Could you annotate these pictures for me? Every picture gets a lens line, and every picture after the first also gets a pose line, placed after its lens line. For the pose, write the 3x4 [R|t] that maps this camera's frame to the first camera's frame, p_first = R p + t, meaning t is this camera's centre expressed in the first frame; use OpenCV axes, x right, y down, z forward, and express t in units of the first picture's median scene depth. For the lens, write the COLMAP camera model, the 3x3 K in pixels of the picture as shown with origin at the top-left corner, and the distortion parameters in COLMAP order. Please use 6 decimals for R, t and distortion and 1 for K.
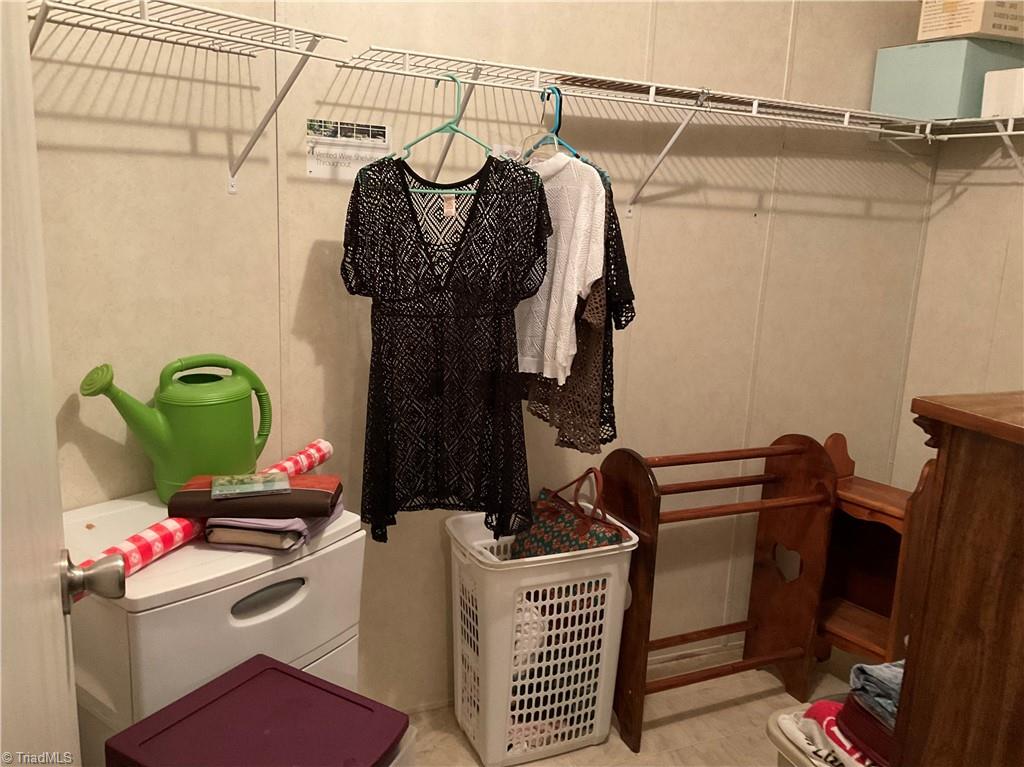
lens RADIAL K [[841.5, 0, 516.9], [0, 841.5, 385.3], [0, 0, 1]] dist [0.087531, -0.169422]
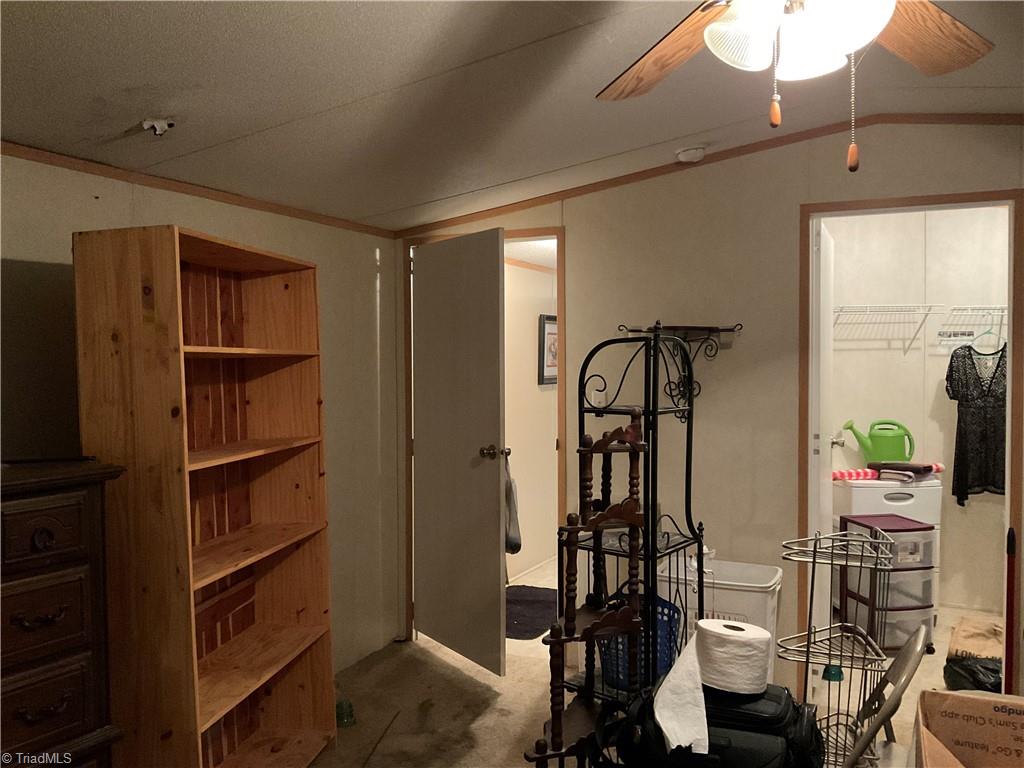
lens RADIAL K [[841.5, 0, 514.1], [0, 841.5, 386.4], [0, 0, 1]] dist [0.087531, -0.169422]
pose [[0.643915, -0.025569, -0.764670, 0.928850], [-0.132539, 0.980603, -0.144399, 0.401712], [0.753529, 0.194329, 0.628036, -1.600190]]
